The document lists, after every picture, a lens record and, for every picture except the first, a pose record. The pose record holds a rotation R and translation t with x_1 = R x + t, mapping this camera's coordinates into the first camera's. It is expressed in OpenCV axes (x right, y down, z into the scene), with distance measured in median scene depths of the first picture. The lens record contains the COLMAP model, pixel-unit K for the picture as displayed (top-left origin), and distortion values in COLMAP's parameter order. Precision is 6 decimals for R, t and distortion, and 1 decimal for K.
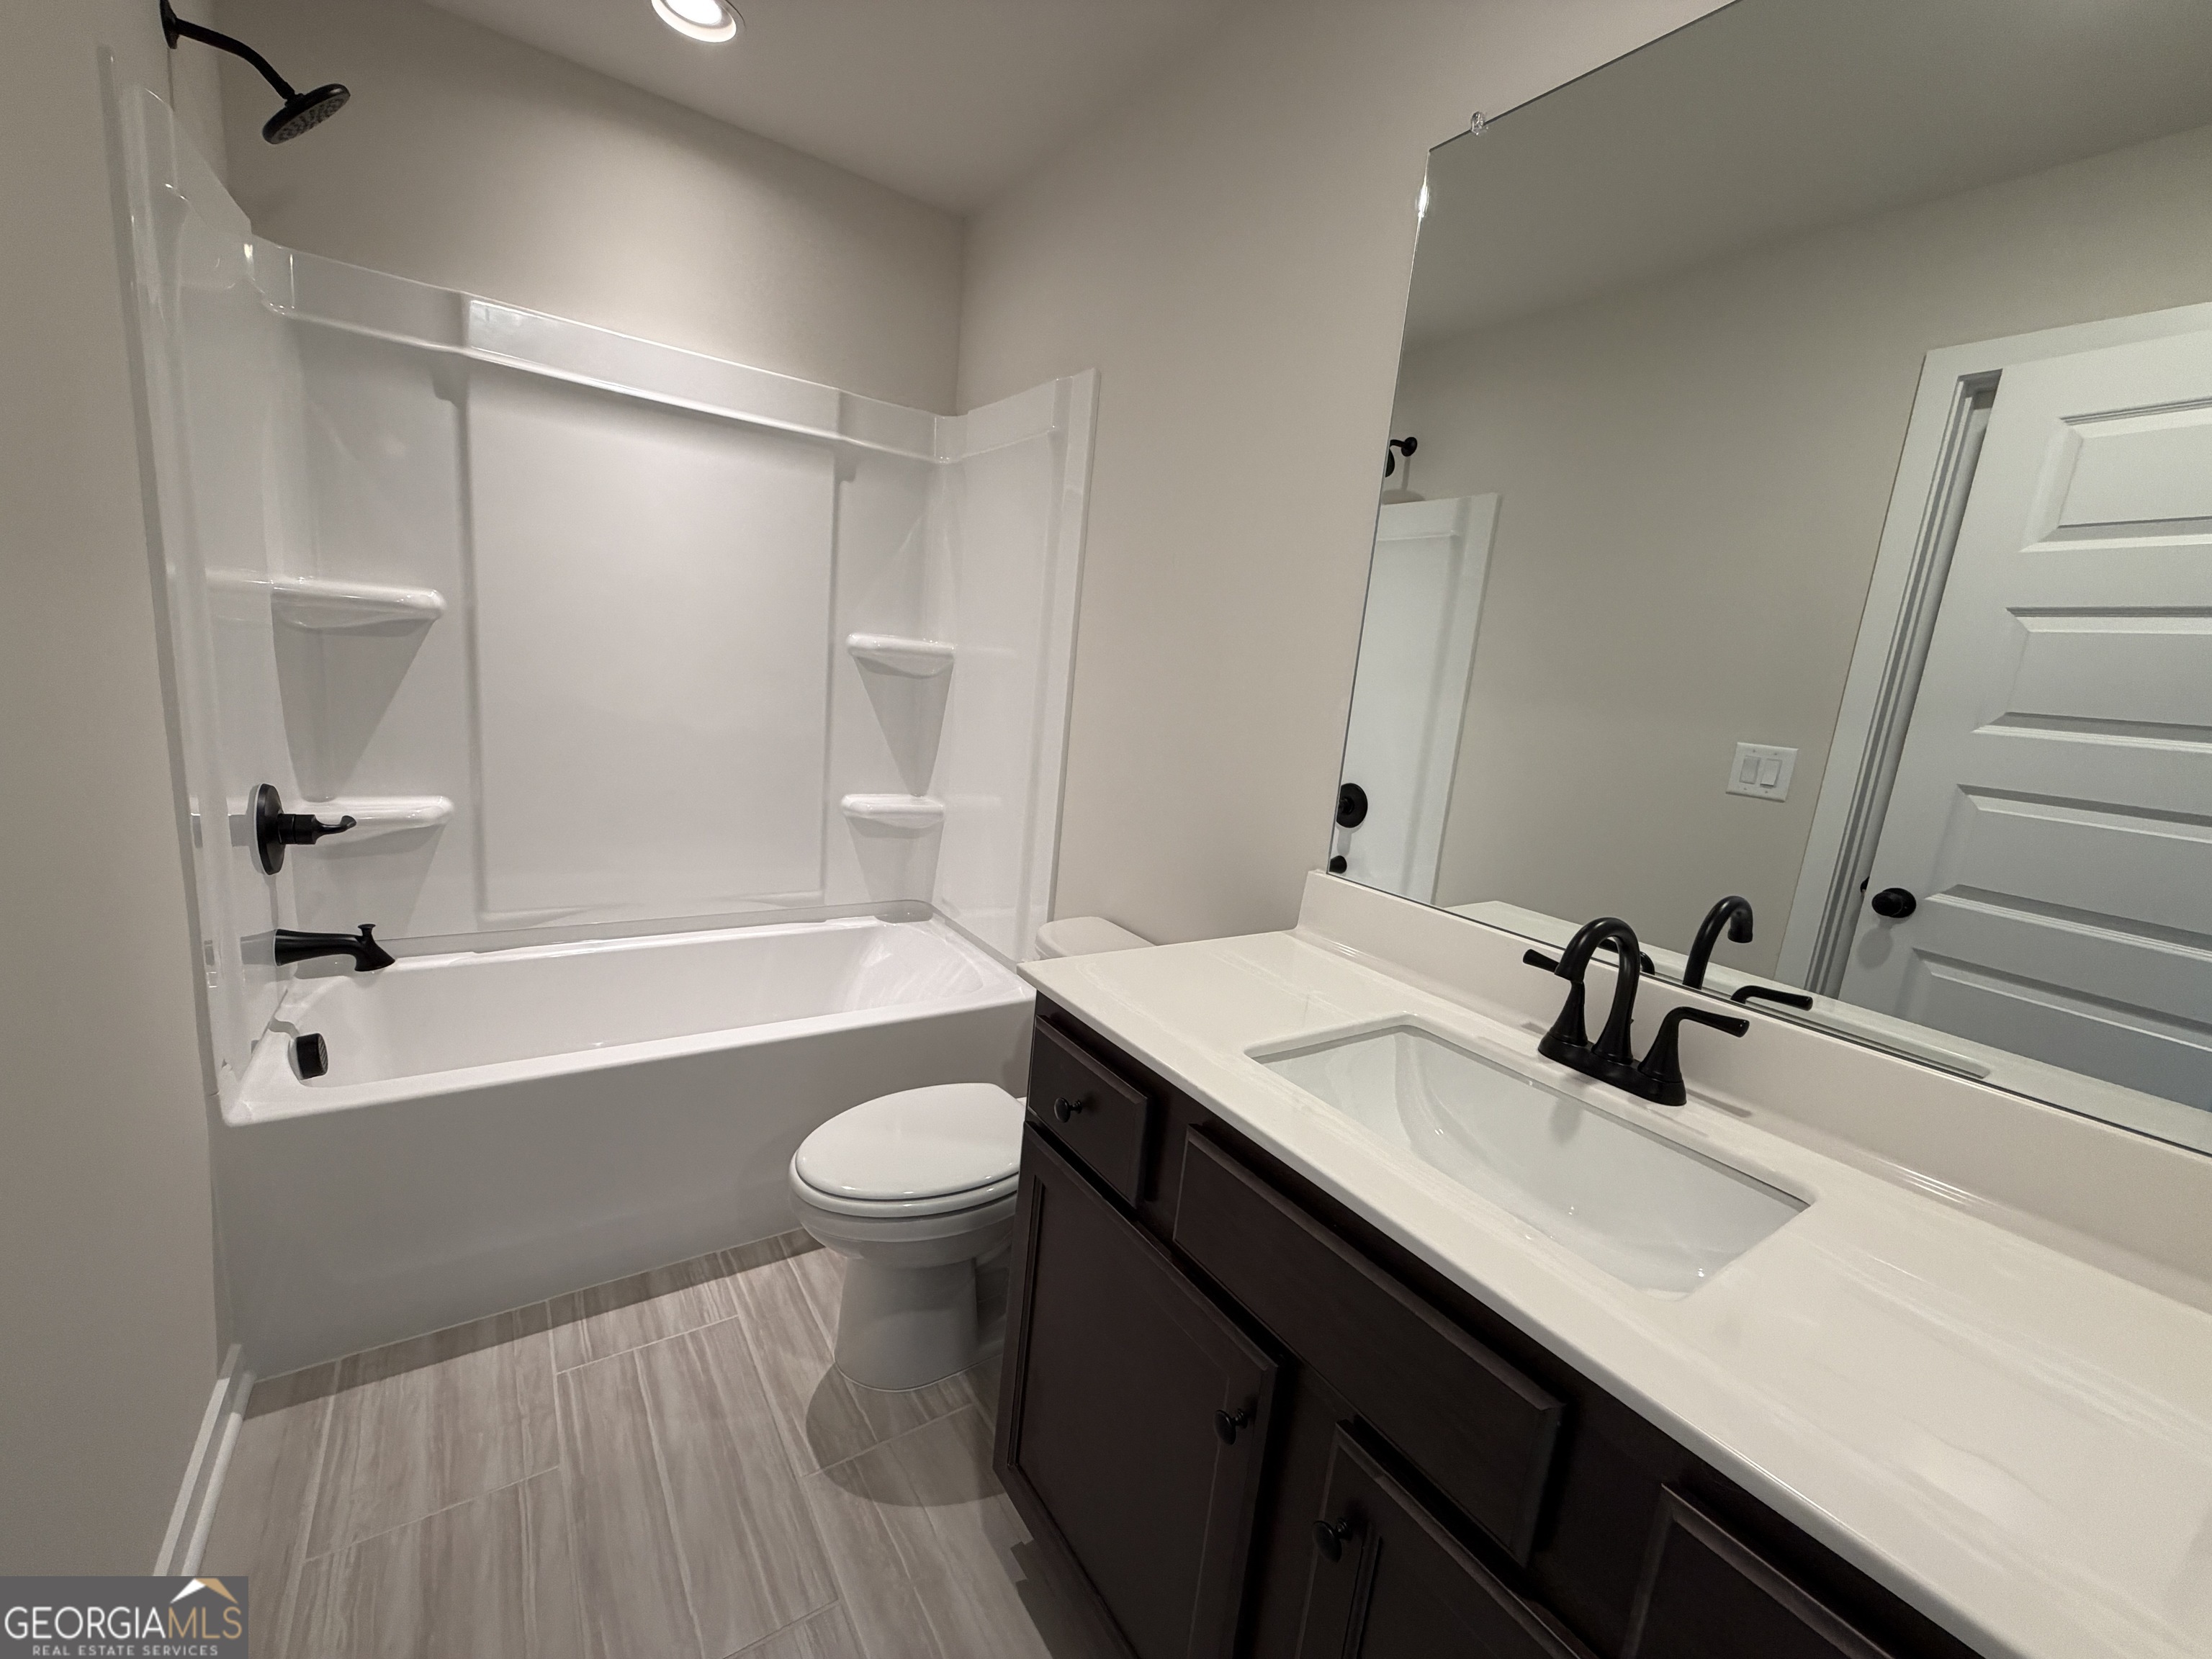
lens RADIAL K [[883.9, 0, 1101.1], [0, 883.9, 832.3], [0, 0, 1]] dist [0.000286, 0.000278]
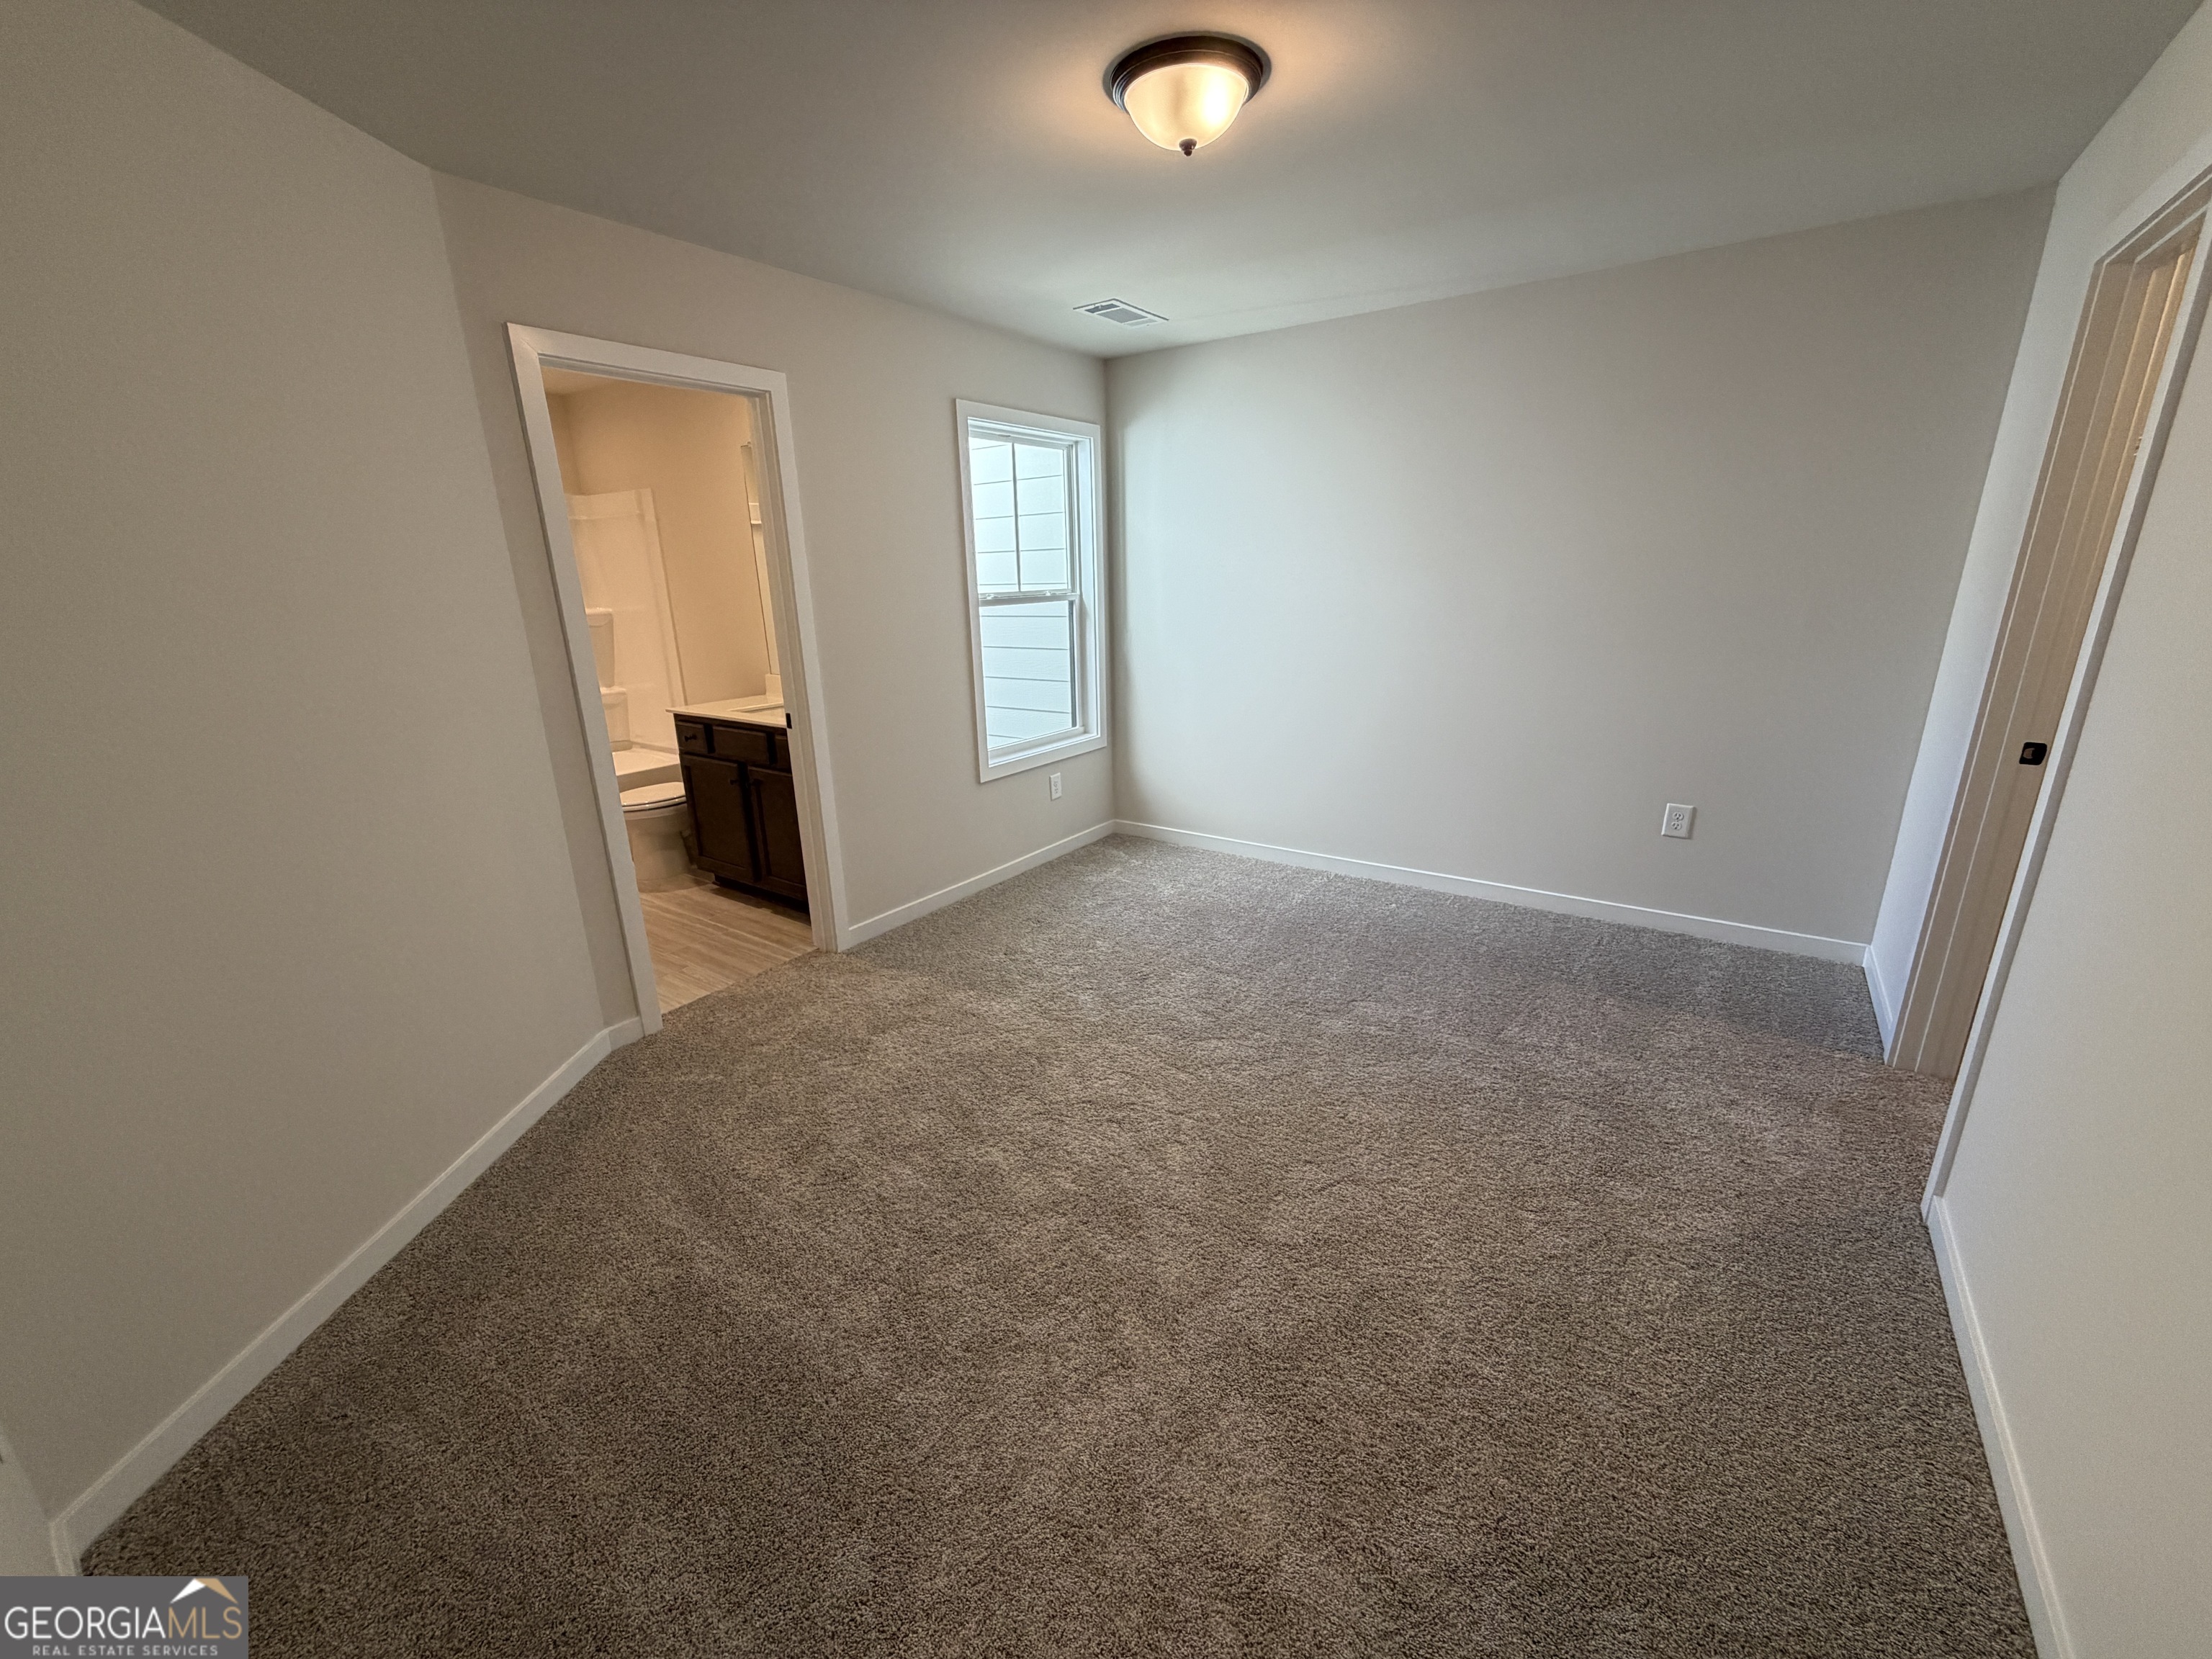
lens RADIAL K [[883.9, 0, 1101.1], [0, 883.9, 832.3], [0, 0, 1]] dist [0.000286, 0.000278]
pose [[0.929315, -0.211904, 0.302440, 0.195431], [0.176172, 0.974176, 0.141226, 0.248366], [-0.324556, -0.077962, 0.942648, -1.641904]]
